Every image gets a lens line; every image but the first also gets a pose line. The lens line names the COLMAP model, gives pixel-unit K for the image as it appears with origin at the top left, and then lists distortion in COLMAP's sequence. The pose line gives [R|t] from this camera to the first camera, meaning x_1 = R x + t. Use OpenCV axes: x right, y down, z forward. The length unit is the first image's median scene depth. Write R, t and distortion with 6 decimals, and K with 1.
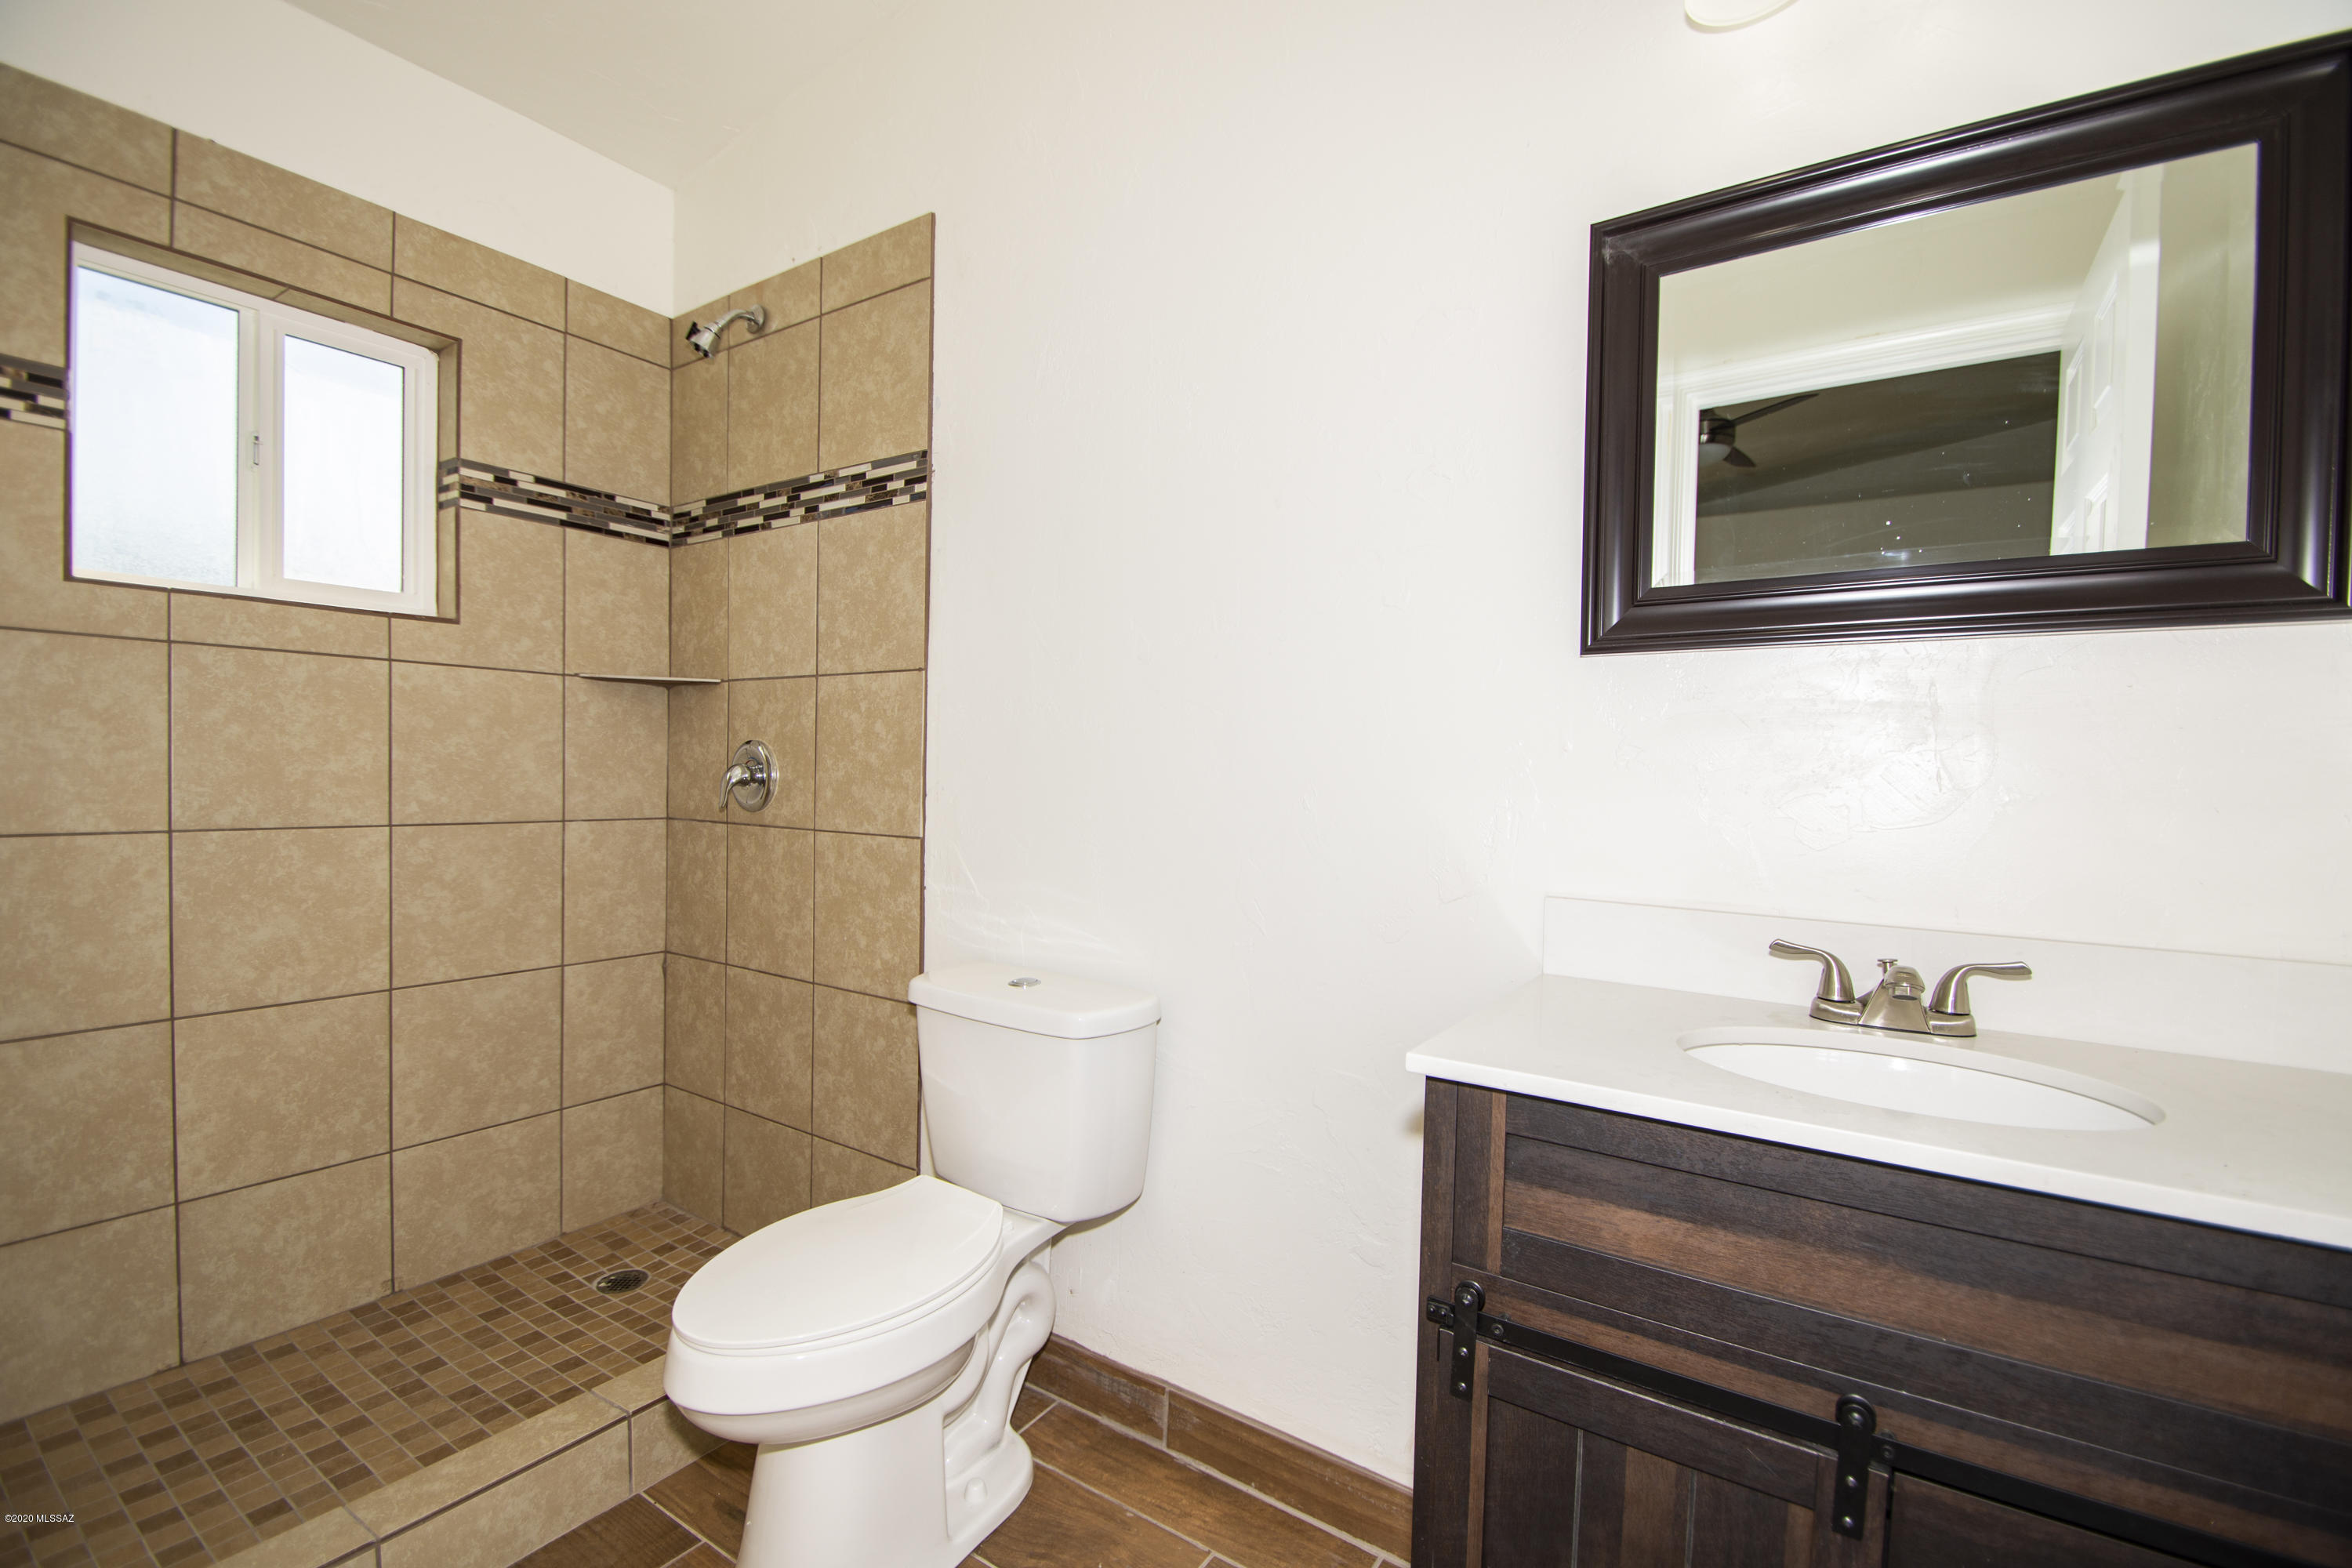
lens RADIAL K [[1028.0, 0, 1151.5], [0, 1028.0, 796.5], [0, 0, 1]] dist [0.008826, -0.018495]
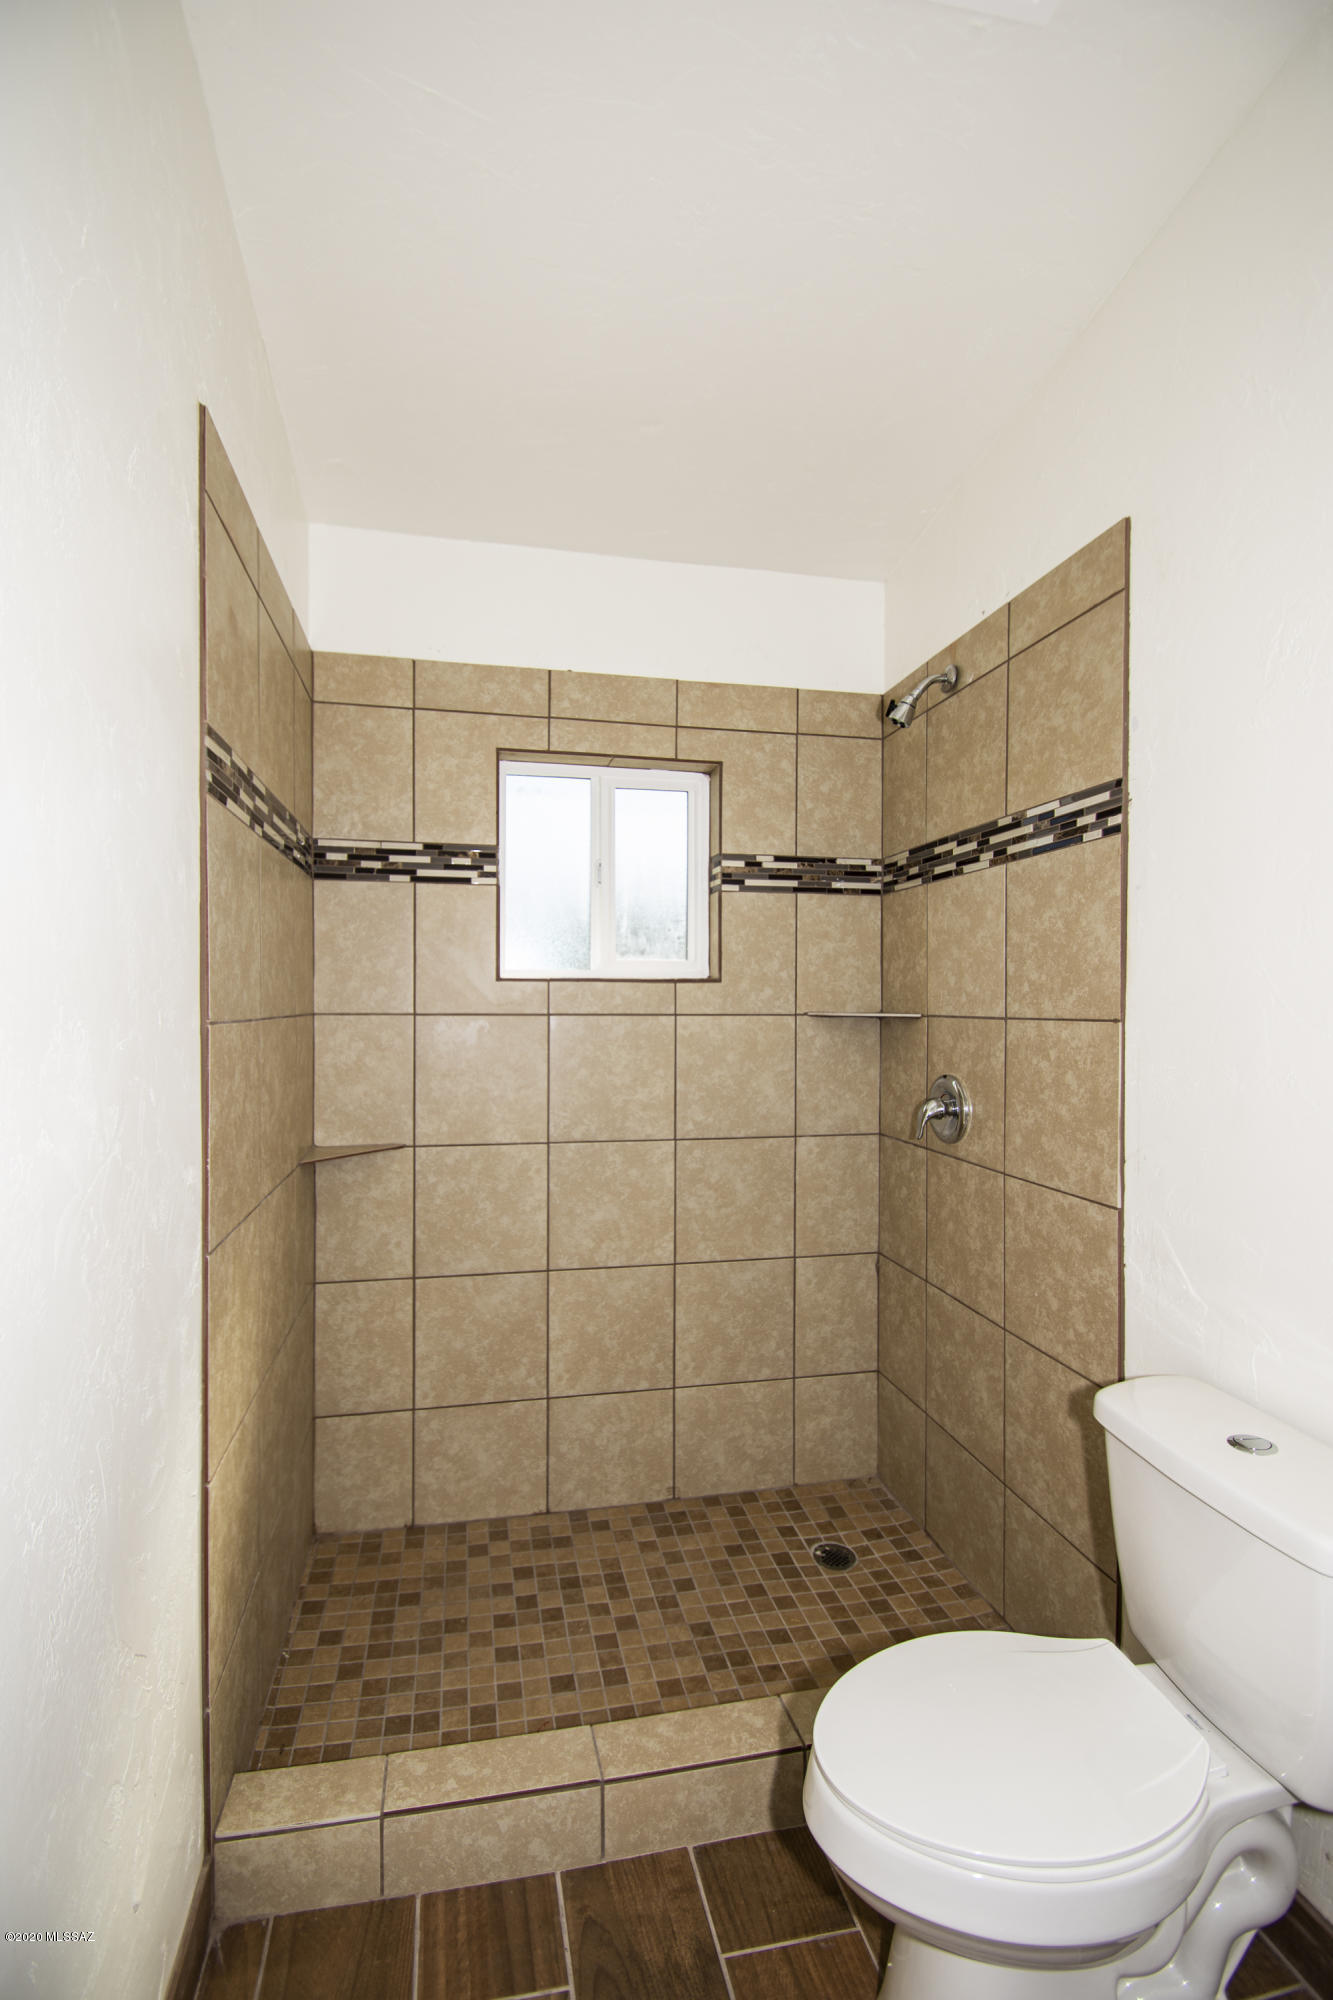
lens RADIAL K [[867.6, 0, 628.4], [0, 867.6, 1002.1], [0, 0, 1]] dist [0.007499, -0.010568]
pose [[0.709058, -0.018331, -0.704912, 0.009061], [-0.008241, 0.999378, -0.034278, -0.104876], [0.705102, 0.030114, 0.708466, 0.150679]]
